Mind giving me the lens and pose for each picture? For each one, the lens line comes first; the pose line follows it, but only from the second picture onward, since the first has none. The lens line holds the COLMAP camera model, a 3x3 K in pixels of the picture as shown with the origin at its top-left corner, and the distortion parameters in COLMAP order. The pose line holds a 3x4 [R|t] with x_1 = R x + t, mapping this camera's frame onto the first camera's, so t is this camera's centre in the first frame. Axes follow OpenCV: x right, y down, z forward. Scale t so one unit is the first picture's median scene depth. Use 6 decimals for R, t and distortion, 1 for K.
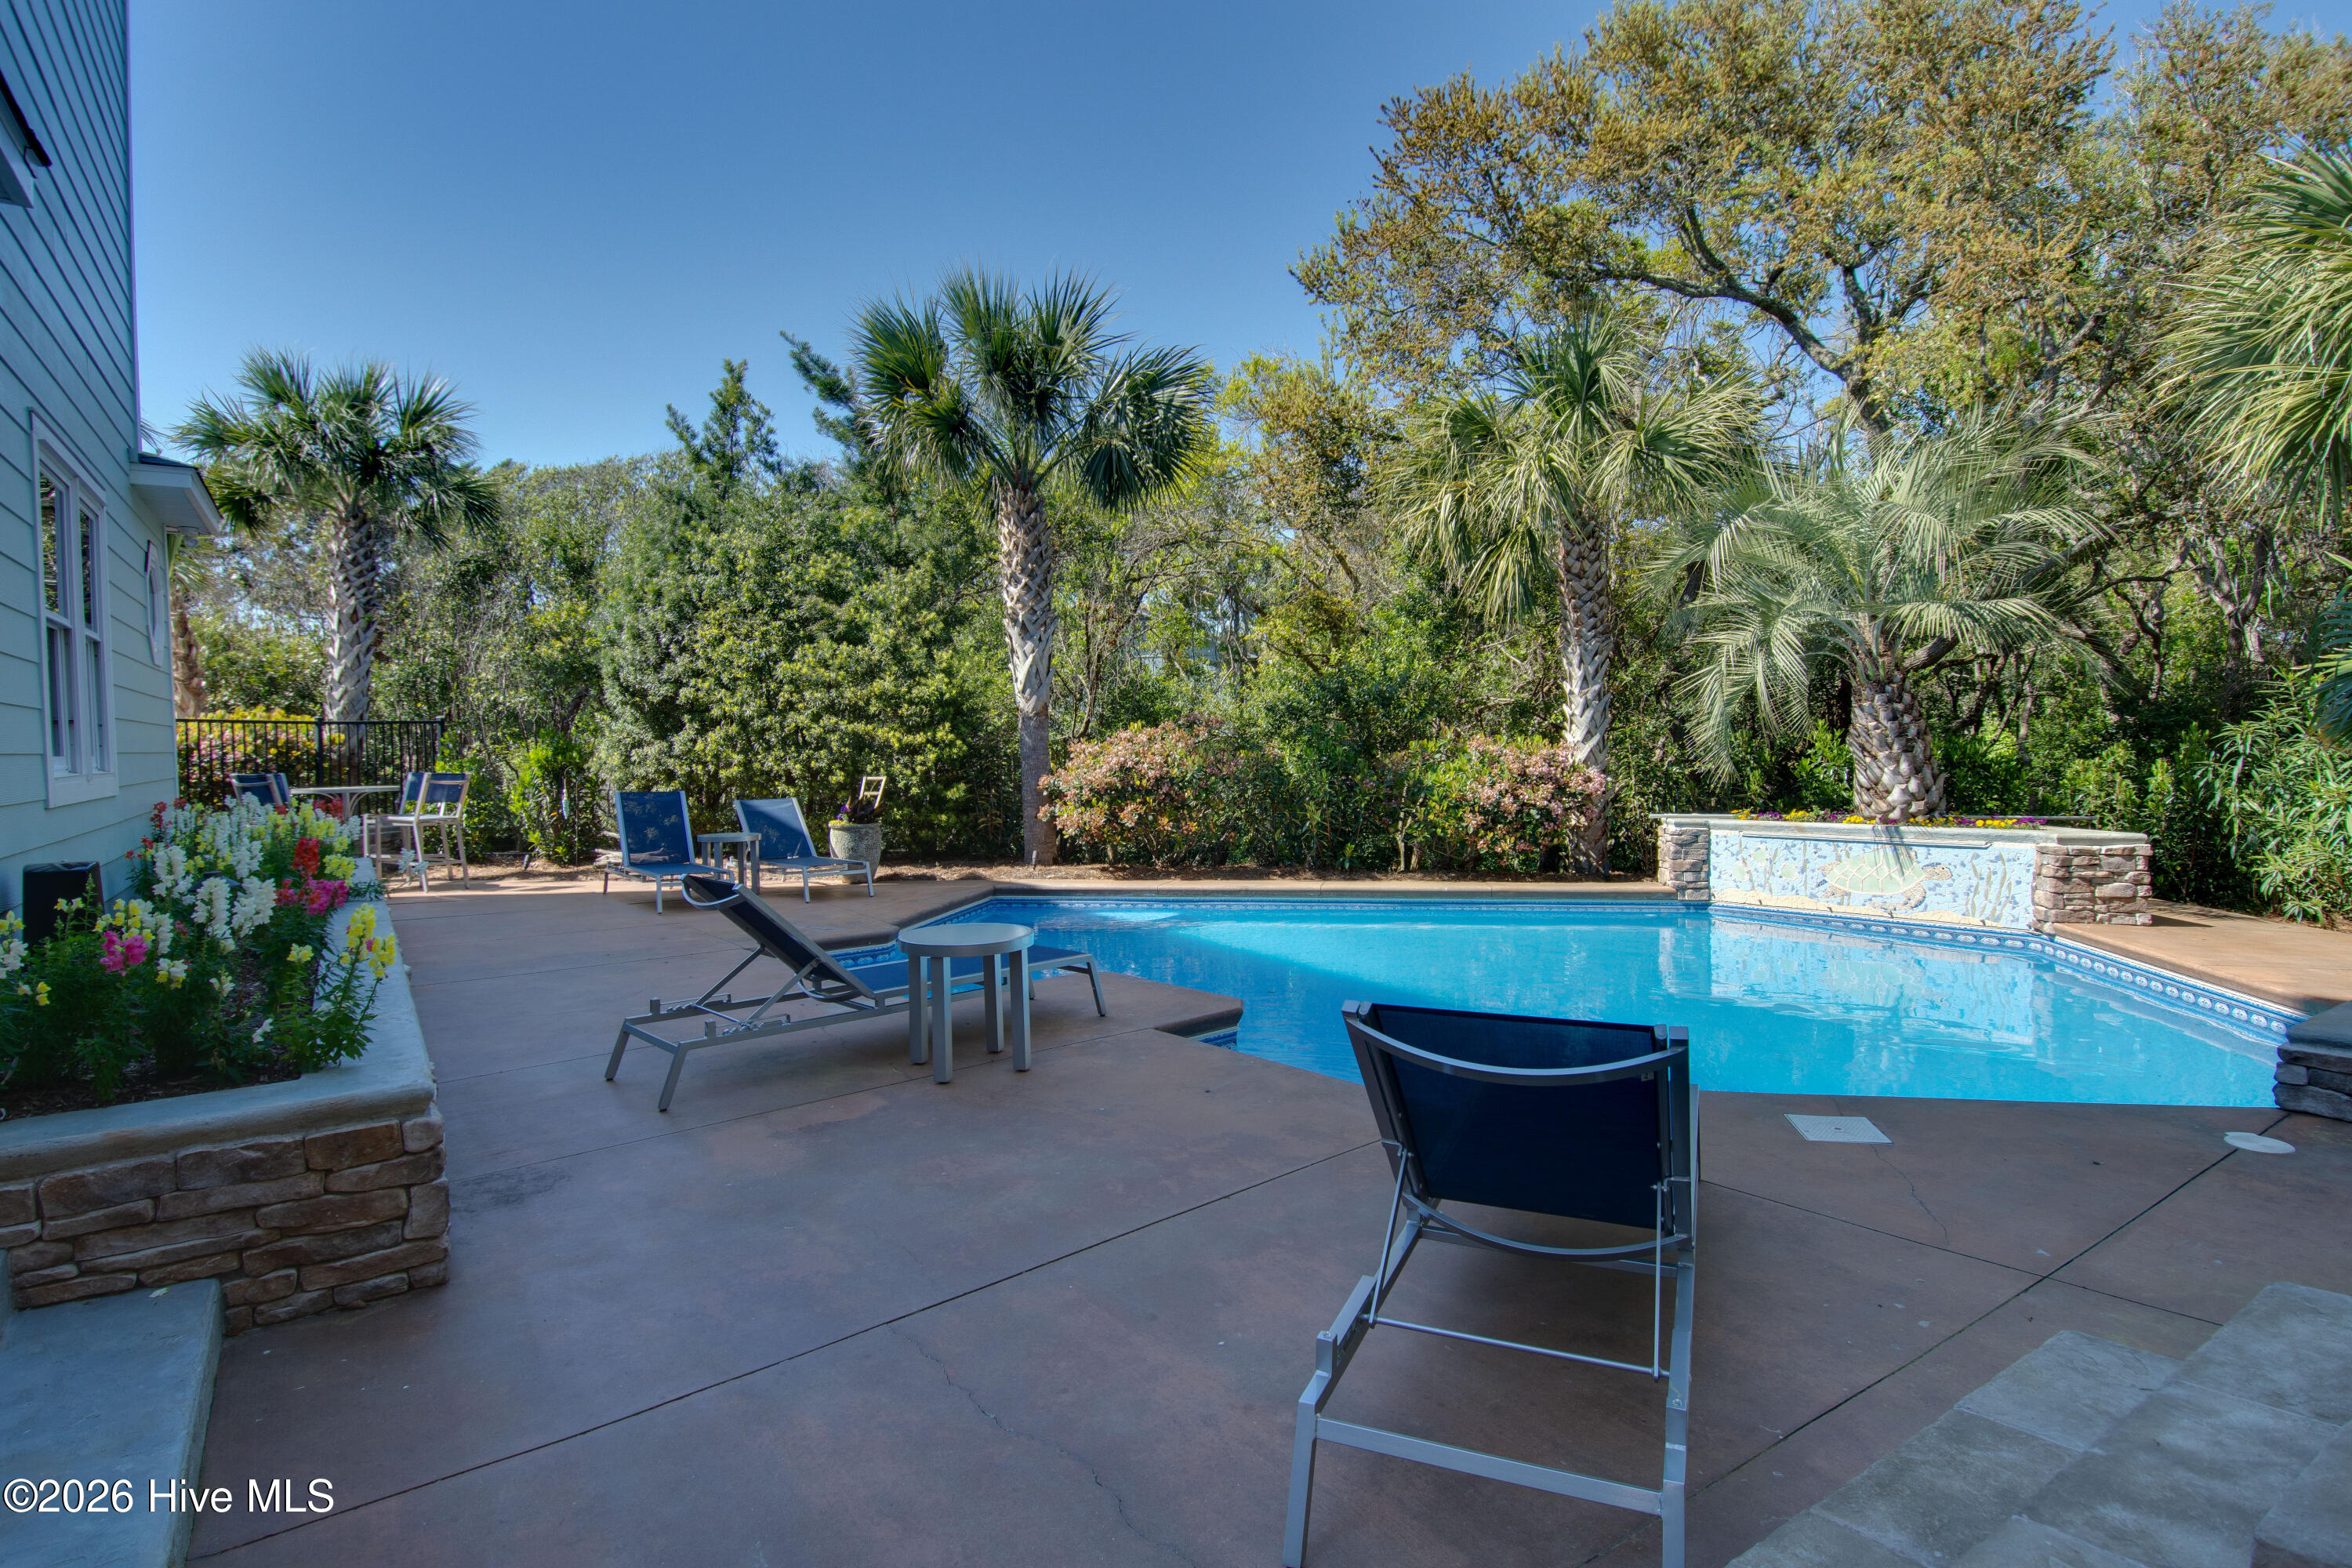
lens RADIAL K [[1220.1, 0, 1186.1], [0, 1220.1, 789.1], [0, 0, 1]] dist [0.054271, -0.052427]
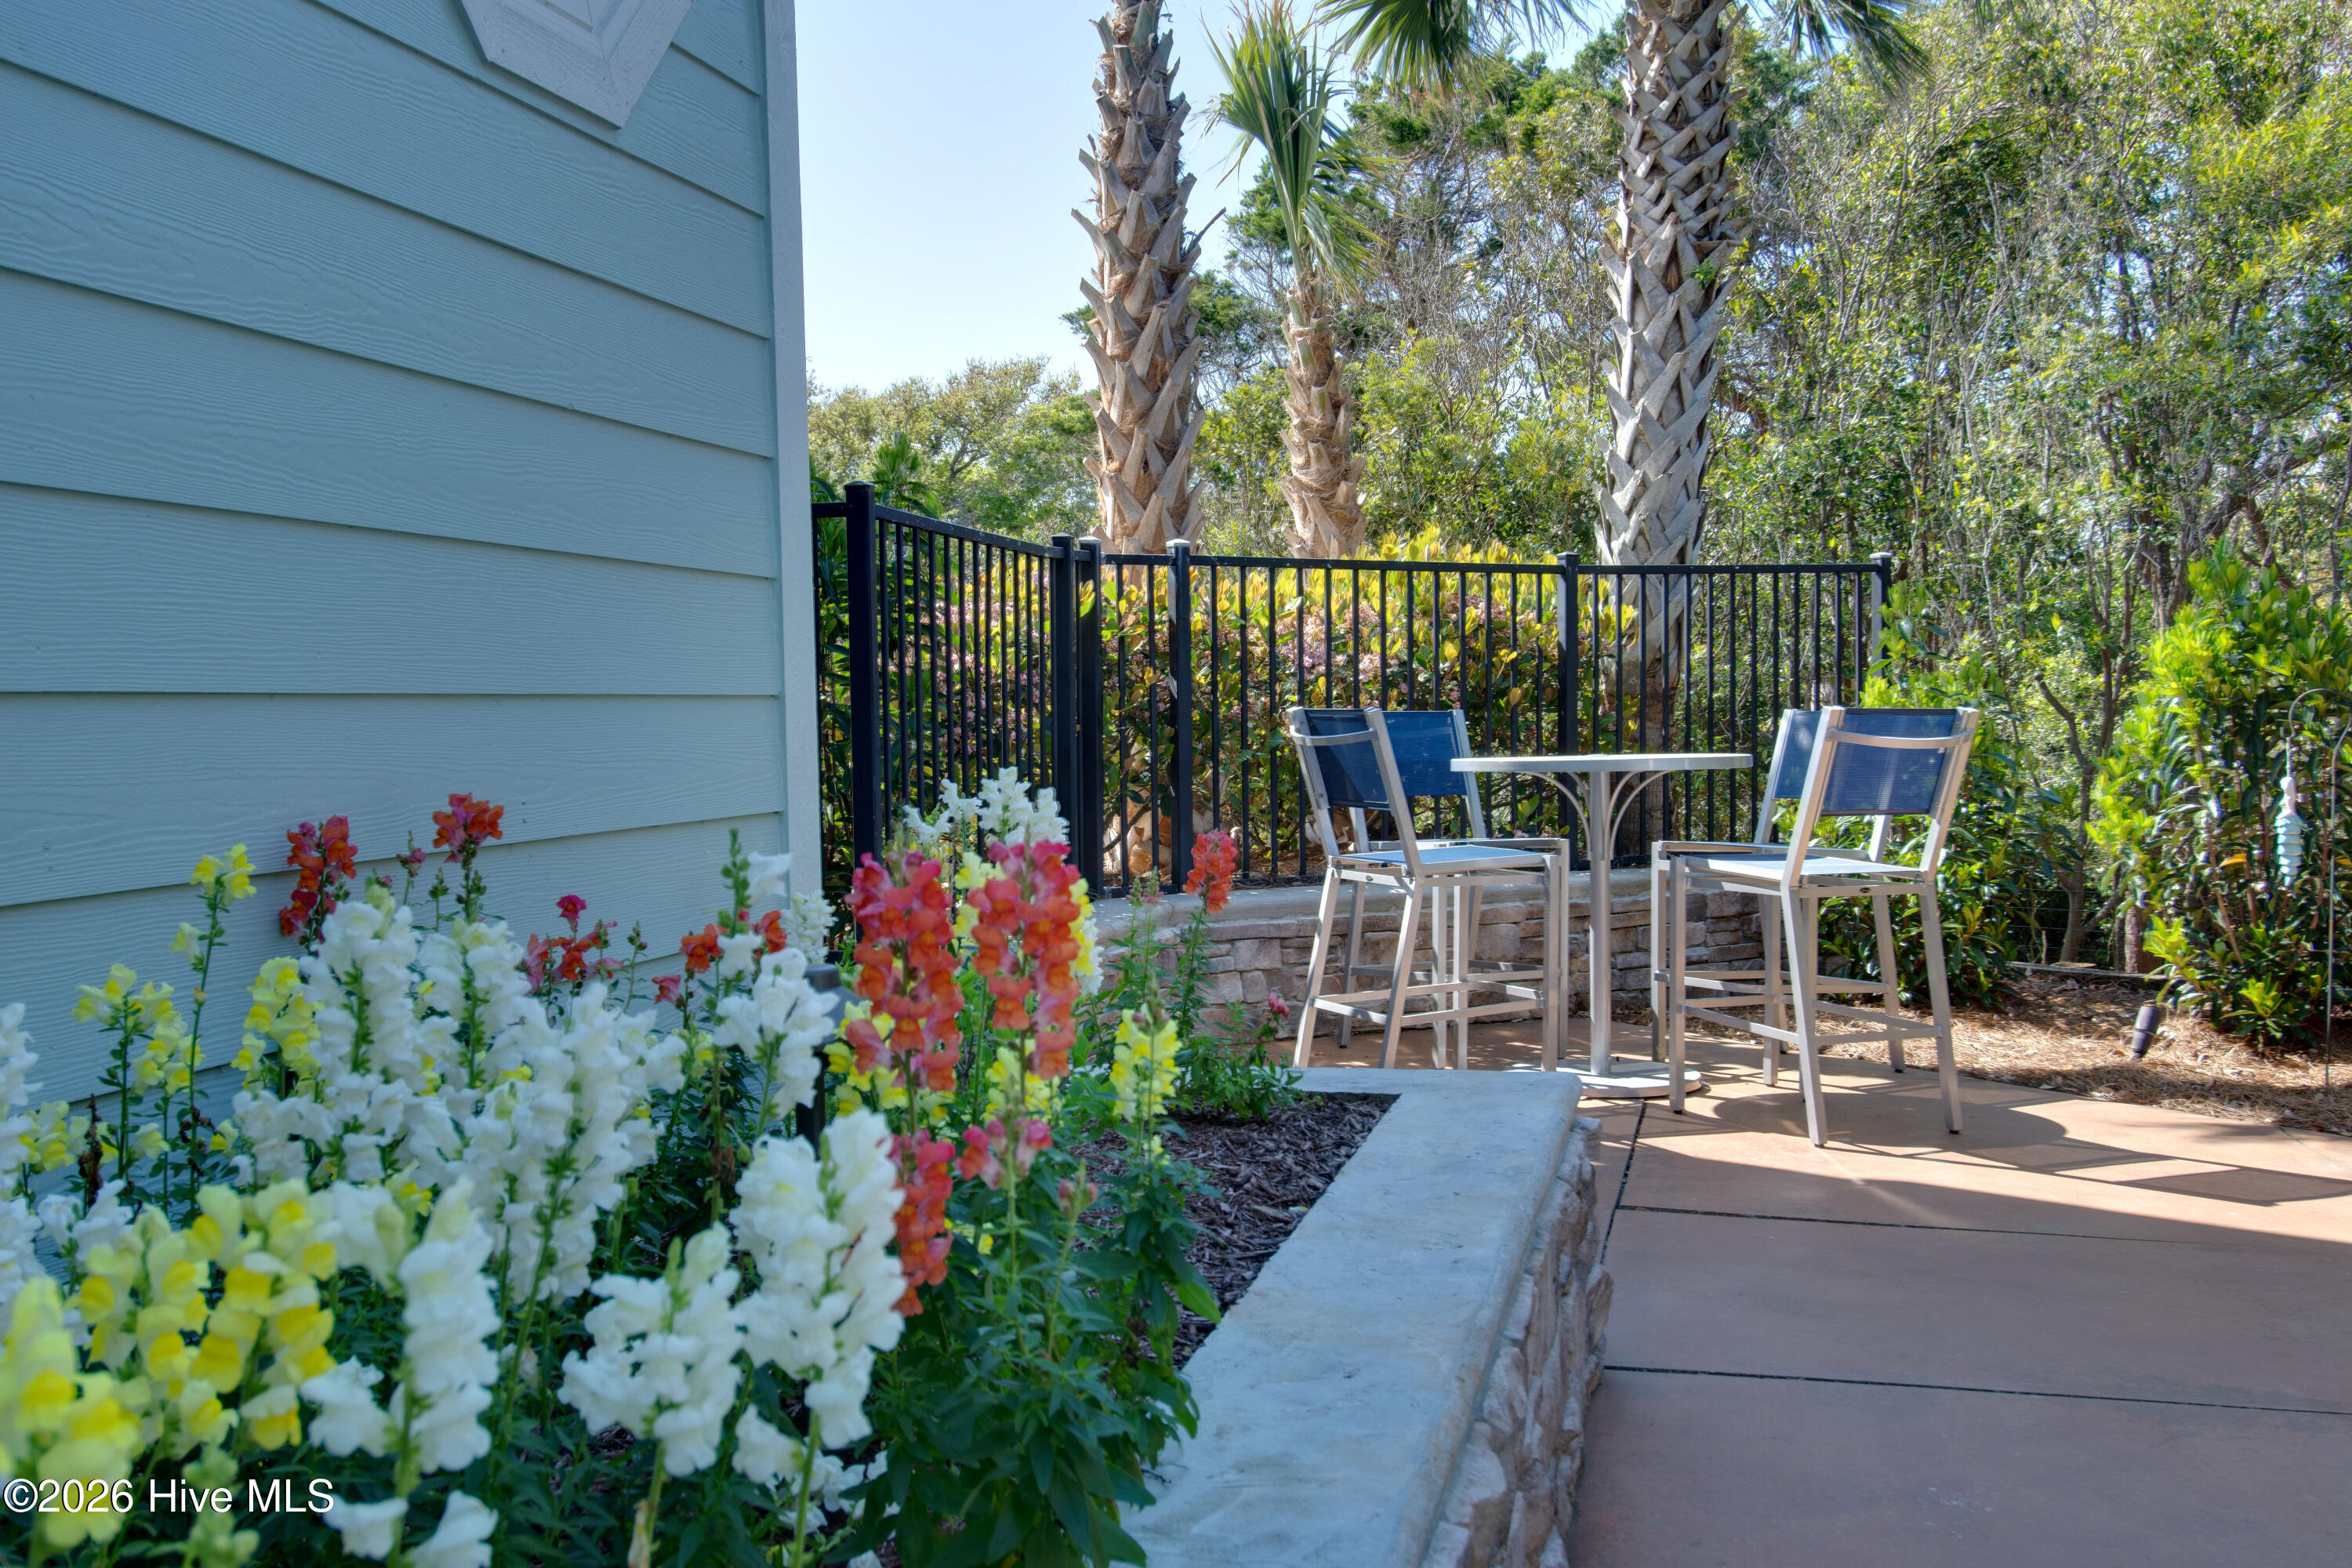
lens RADIAL K [[2303.8, 0, 1151.9], [0, 2303.8, 789.2], [0, 0, 1]] dist [0.082224, -0.157073]
pose [[0.670358, 0.027841, -0.741515, -0.317989], [-0.020110, 0.999610, 0.019352, -0.001777], [0.741765, 0.001939, 0.670657, 0.515796]]
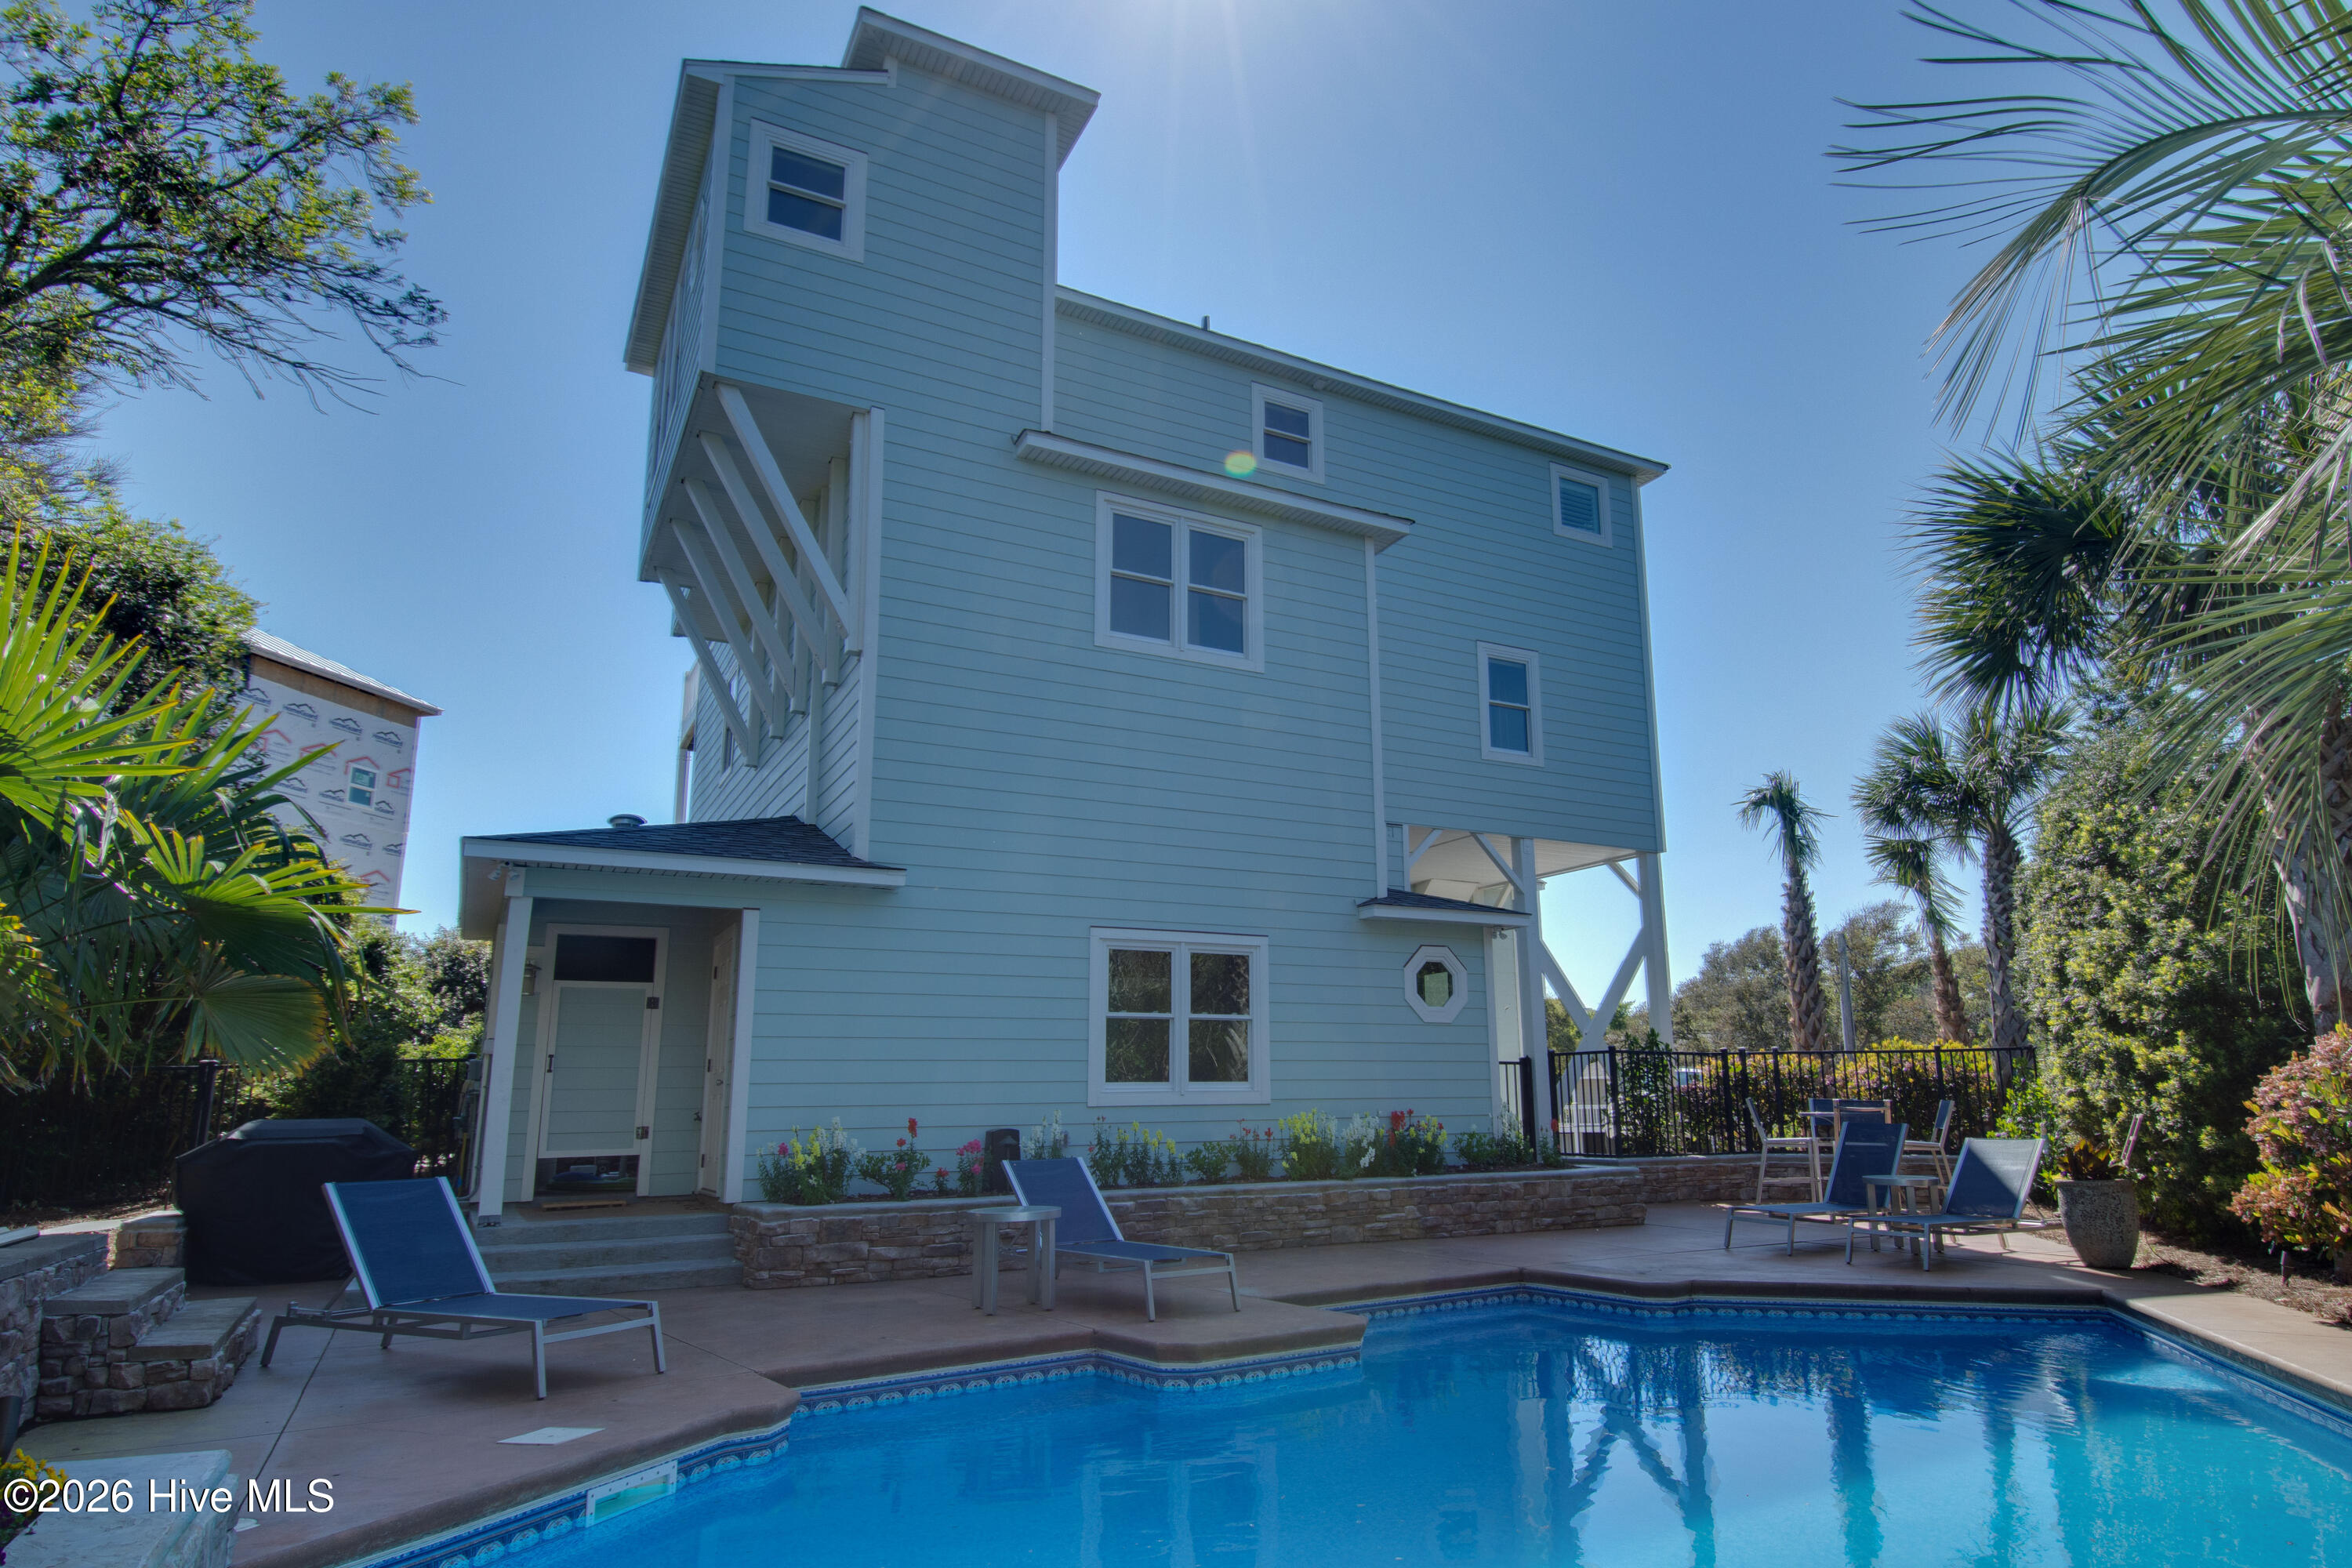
lens RADIAL K [[1373.8, 0, 1267.0], [0, 1373.8, 815.0], [0, 0, 1]] dist [0.053964, -0.052843]
pose [[-0.084233, -0.190923, -0.977984, 0.599277], [-0.025168, 0.981567, -0.189454, -0.014484], [0.996128, 0.008655, -0.087485, 0.587970]]
